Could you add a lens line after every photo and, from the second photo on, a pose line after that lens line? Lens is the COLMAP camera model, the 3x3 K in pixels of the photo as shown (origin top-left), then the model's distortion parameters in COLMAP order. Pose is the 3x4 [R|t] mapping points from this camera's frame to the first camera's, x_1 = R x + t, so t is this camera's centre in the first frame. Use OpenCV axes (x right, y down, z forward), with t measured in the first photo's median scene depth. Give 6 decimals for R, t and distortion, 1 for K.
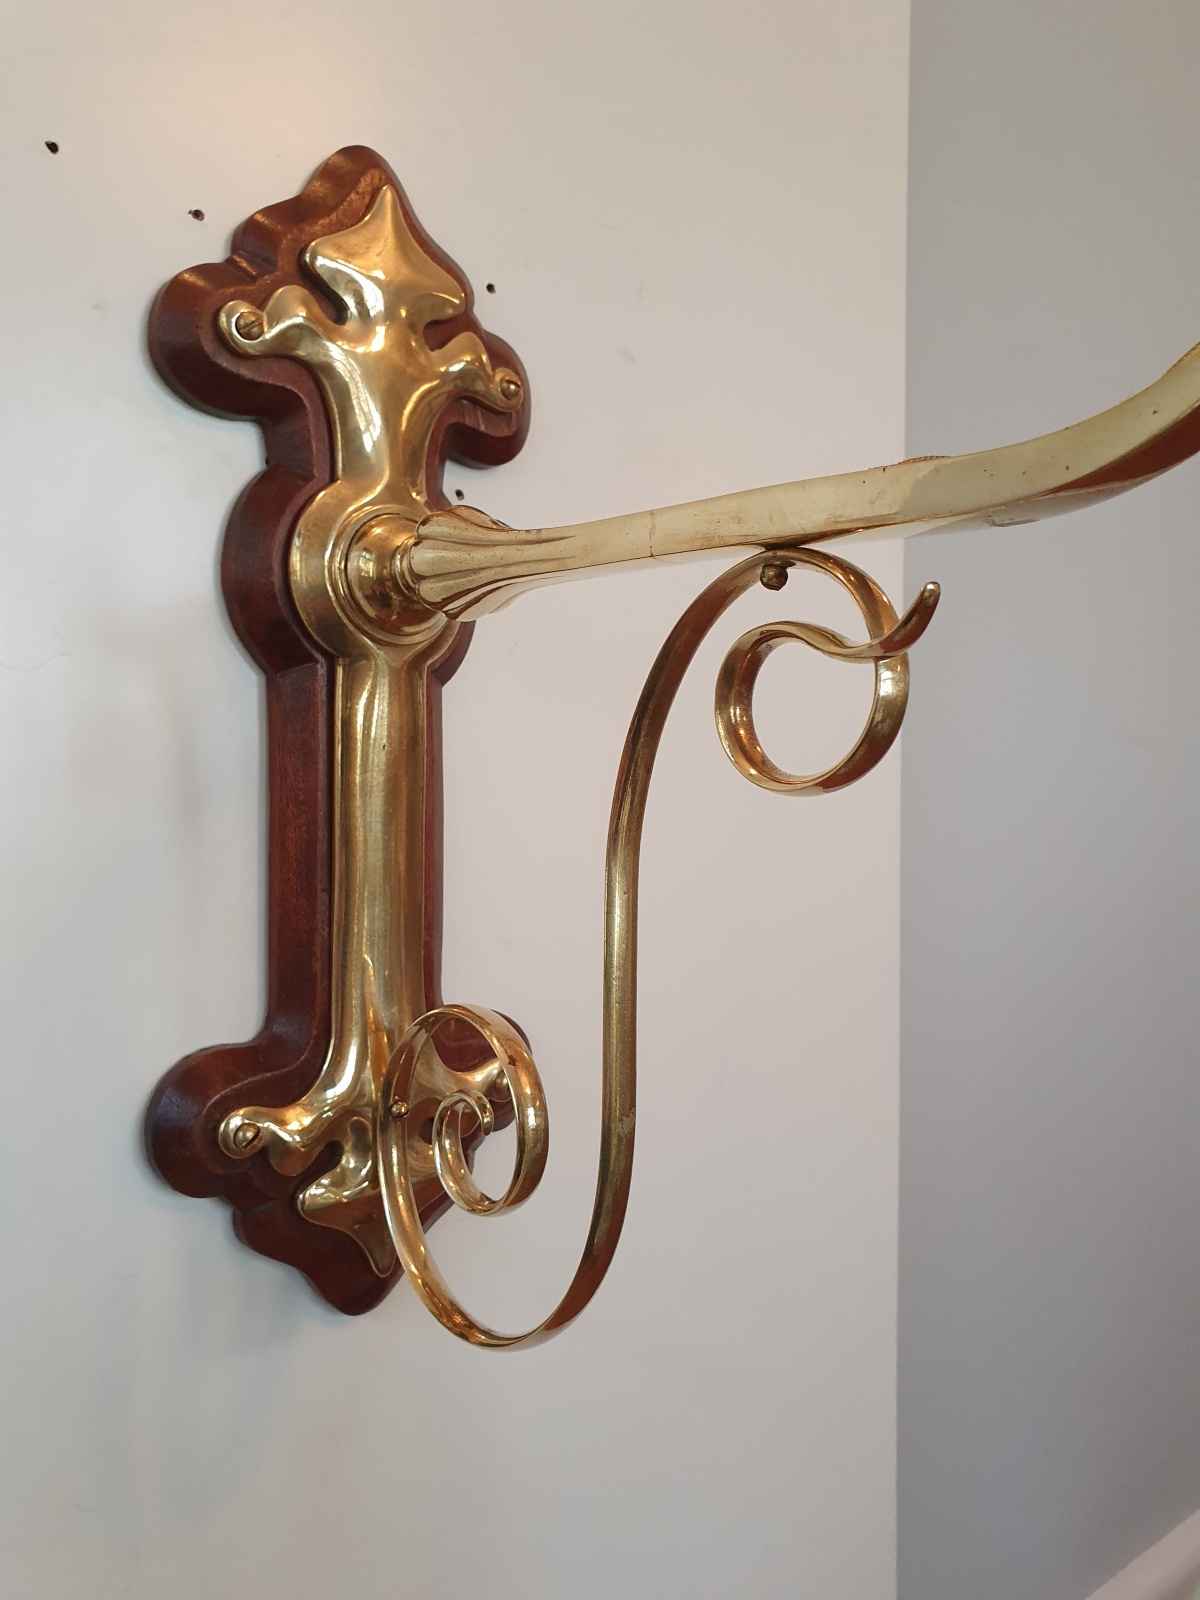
lens RADIAL K [[1230.4, 0, 564.6], [0, 1230.4, 773.3], [0, 0, 1]] dist [0.004783, 0.001940]
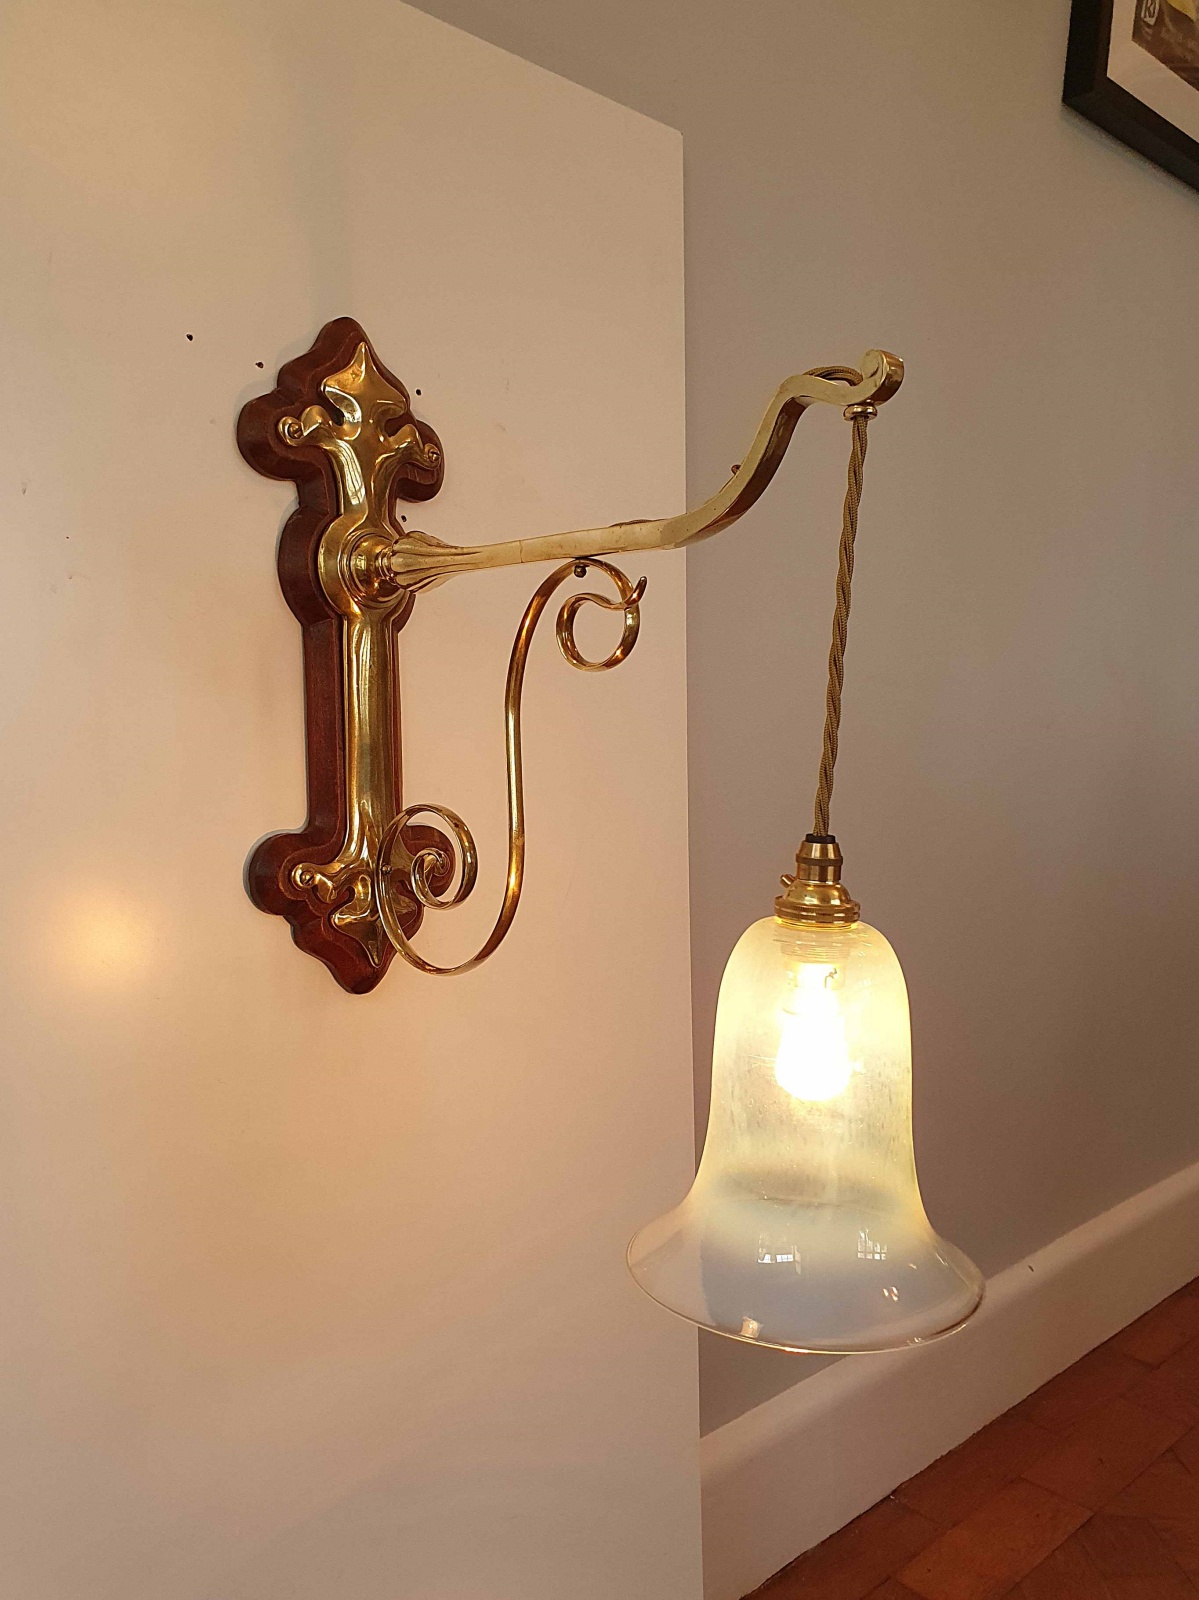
lens RADIAL K [[1274.8, 0, 537.8], [0, 1274.8, 802.8], [0, 0, 1]] dist [-0.000413, 0.001125]
pose [[0.995613, -0.025913, 0.089904, -0.079901], [0.022490, 0.998991, 0.038878, 0.111217], [-0.090821, -0.036686, 0.995191, -0.870977]]
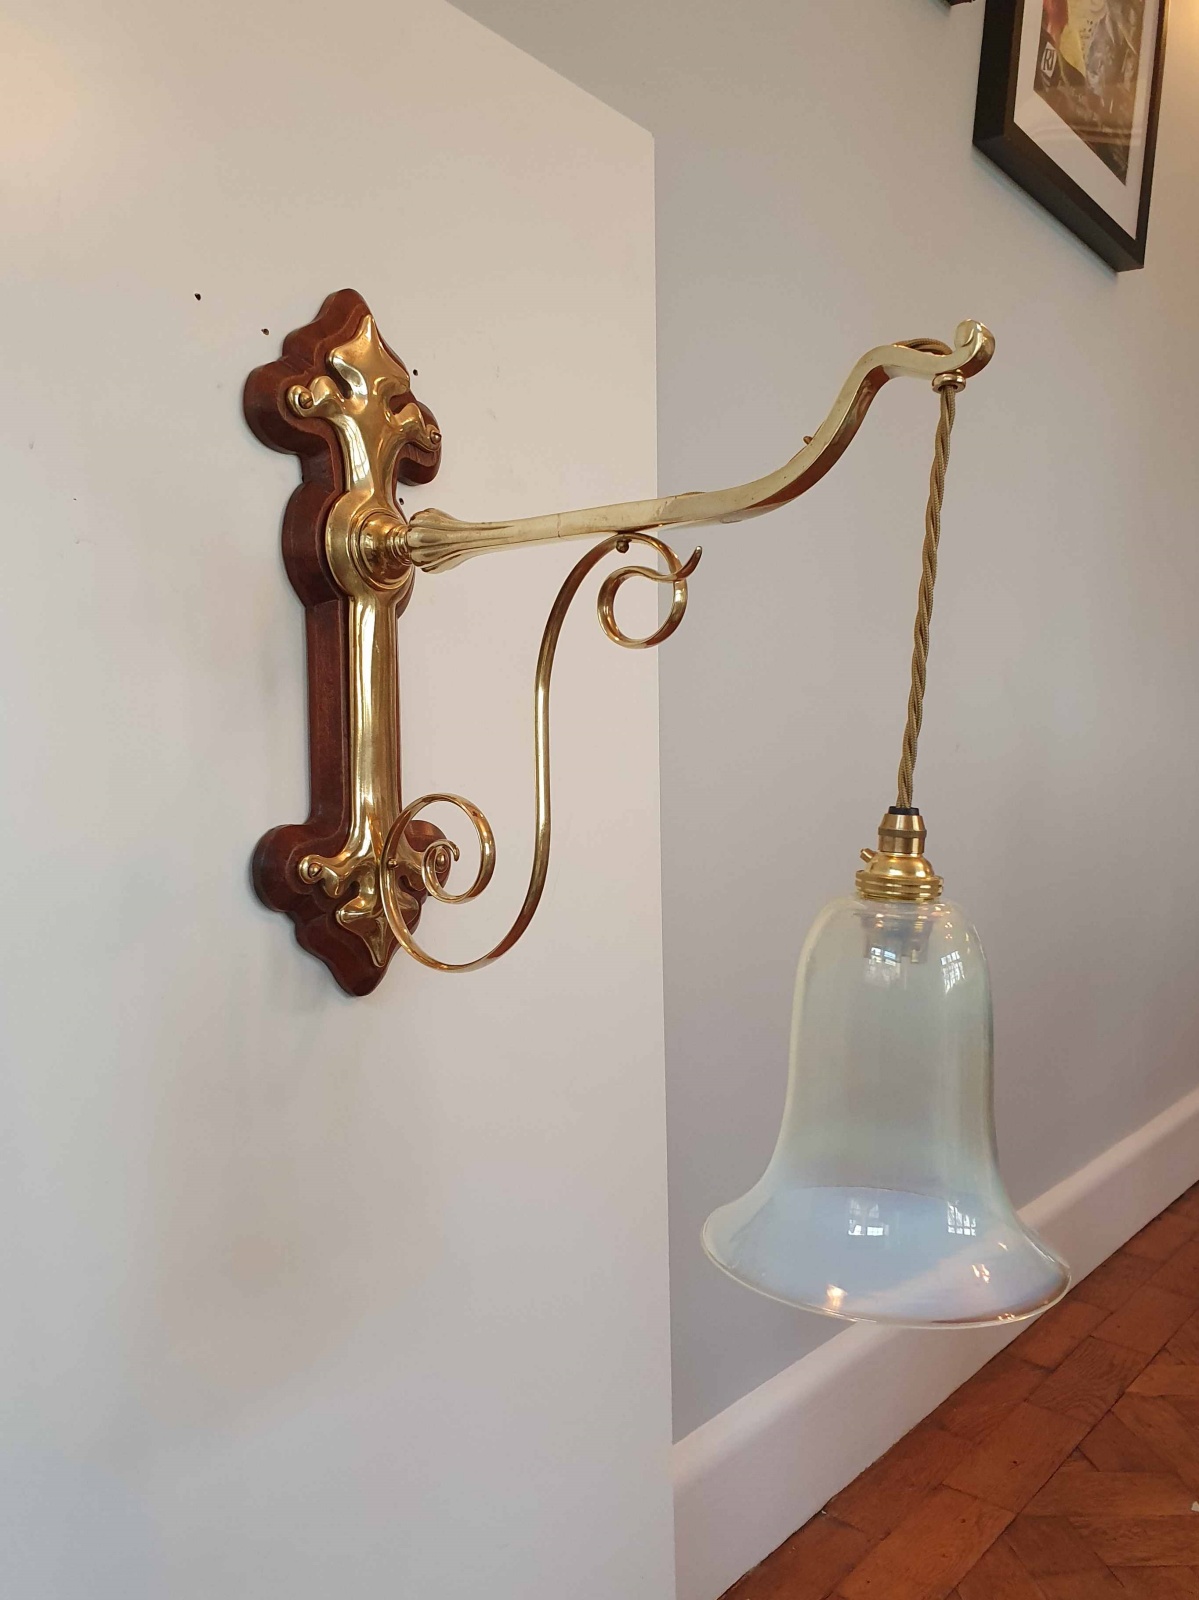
lens RADIAL K [[1274.8, 0, 537.8], [0, 1274.8, 802.8], [0, 0, 1]] dist [-0.000413, 0.001125]
pose [[0.978147, -0.022964, 0.206643, -0.304606], [0.020712, 0.999700, 0.013057, 0.174053], [-0.206881, -0.008492, 0.978329, -0.779485]]
